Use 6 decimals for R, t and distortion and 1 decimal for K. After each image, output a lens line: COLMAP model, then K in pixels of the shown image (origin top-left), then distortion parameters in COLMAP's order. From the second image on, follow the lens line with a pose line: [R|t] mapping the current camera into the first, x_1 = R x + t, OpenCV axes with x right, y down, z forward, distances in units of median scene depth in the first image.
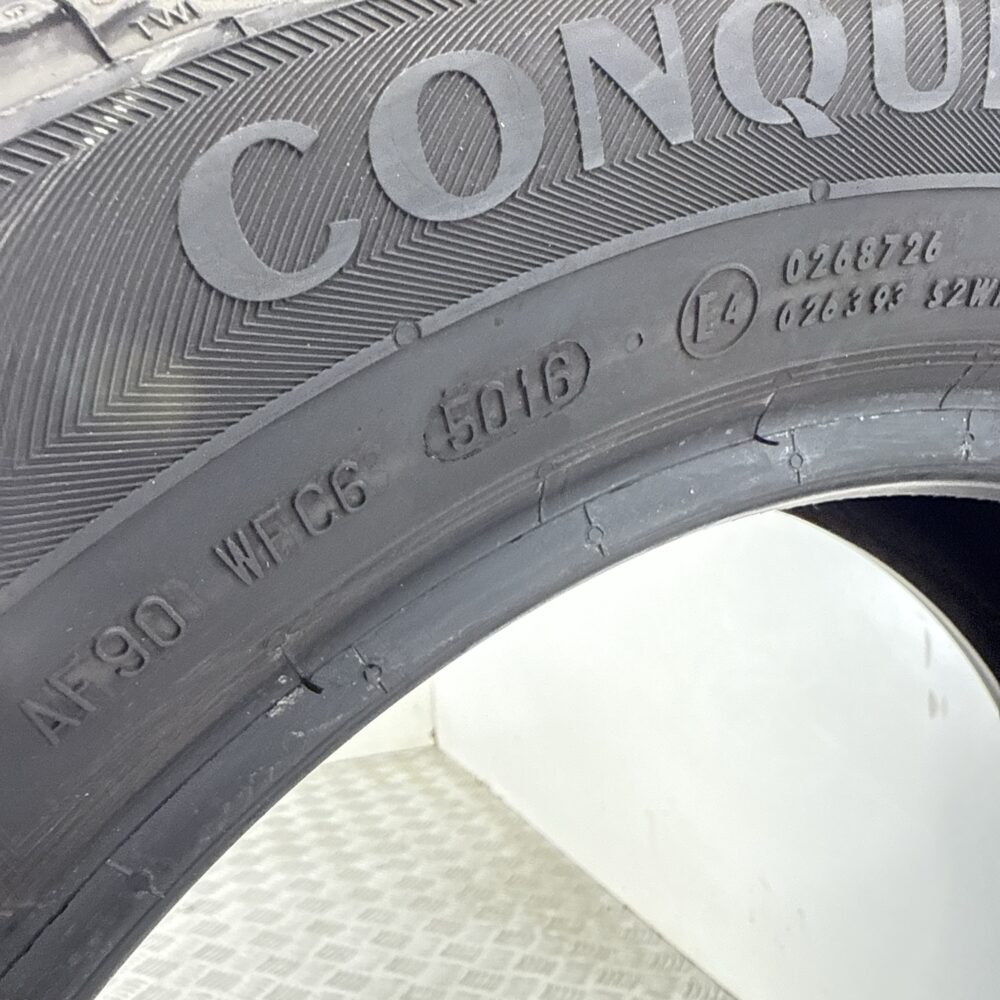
lens RADIAL K [[922.3, 0, 499.7], [0, 922.3, 481.8], [0, 0, 1]] dist [0.004464, 0.007784]
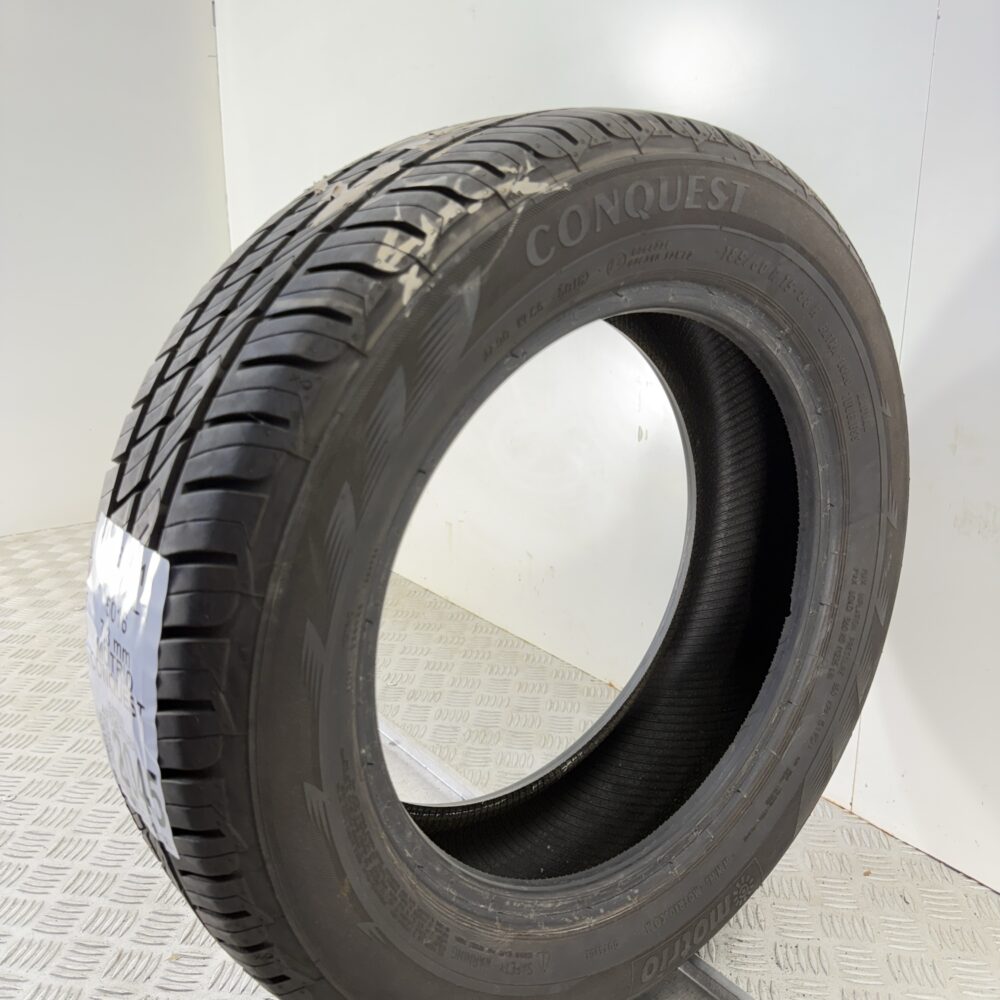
lens RADIAL K [[1101.0, 0, 476.1], [0, 1101.0, 500.6], [0, 0, 1]] dist [0.195163, -0.611364]
pose [[0.954990, -0.004346, 0.296608, -1.682866], [-0.057210, 0.978423, 0.198534, -0.099007], [-0.291070, -0.206567, 0.934135, -3.328265]]
